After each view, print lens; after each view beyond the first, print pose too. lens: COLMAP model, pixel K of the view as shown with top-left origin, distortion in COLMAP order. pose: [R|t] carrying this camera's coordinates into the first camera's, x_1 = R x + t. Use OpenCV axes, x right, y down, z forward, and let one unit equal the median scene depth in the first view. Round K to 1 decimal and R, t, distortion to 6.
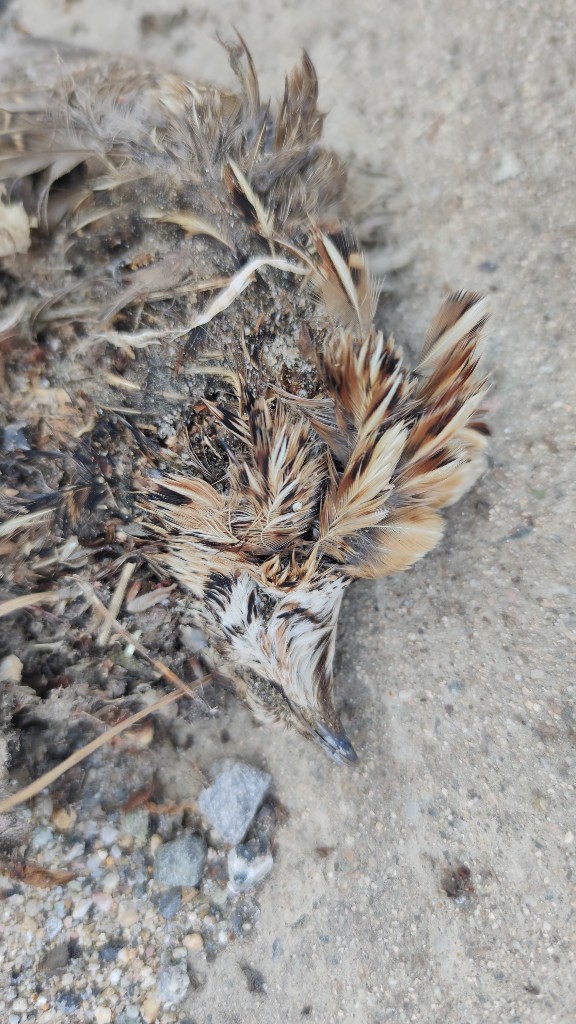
lens RADIAL K [[765.2, 0, 288.9], [0, 765.2, 510.9], [0, 0, 1]] dist [-0.059325, 0.002946]
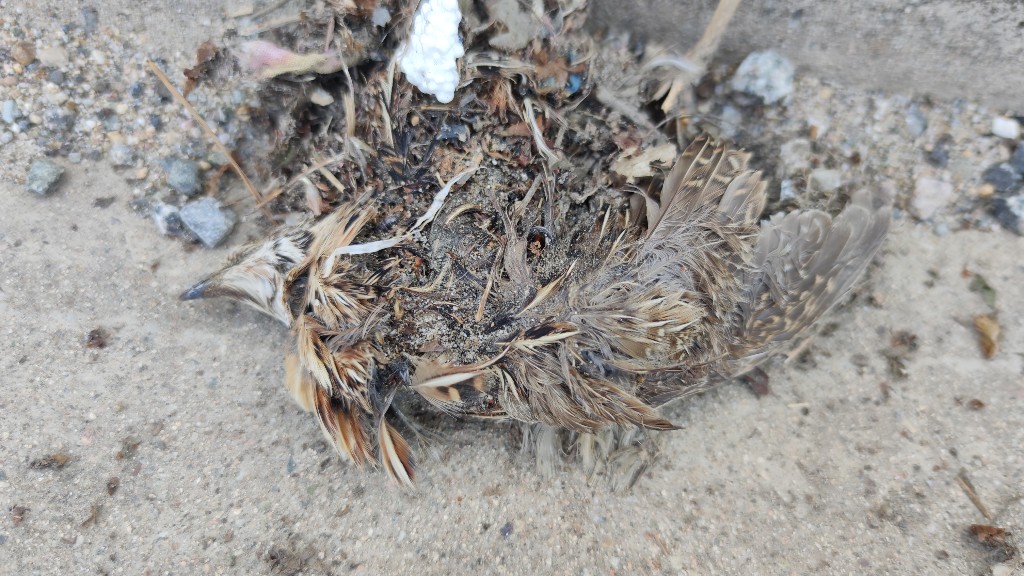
lens RADIAL K [[719.7, 0, 503.9], [0, 719.7, 292.4], [0, 0, 1]] dist [-0.027477, -0.005639]
pose [[-0.304787, 0.949887, -0.069424, -0.019029], [-0.912907, -0.270587, 0.305586, -0.667664], [0.271488, 0.156516, 0.949630, -0.176916]]
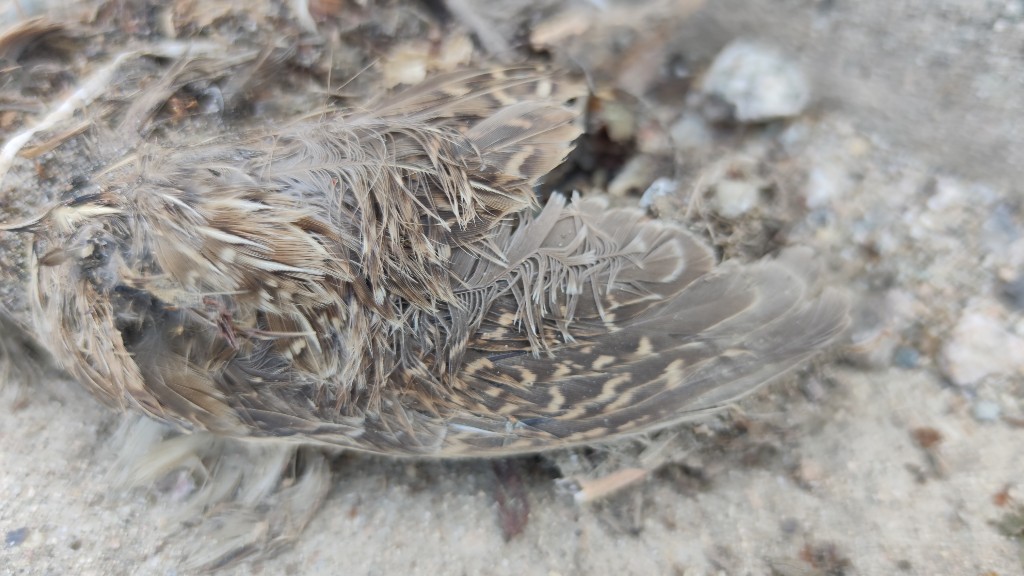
lens RADIAL K [[765.2, 0, 517.1], [0, 765.2, 284.2], [0, 0, 1]] dist [-0.059325, 0.002946]
pose [[-0.659110, 0.736925, -0.150053, -0.159048], [-0.650221, -0.458155, 0.606058, -1.132092], [0.377871, 0.497027, 0.781139, 0.554494]]
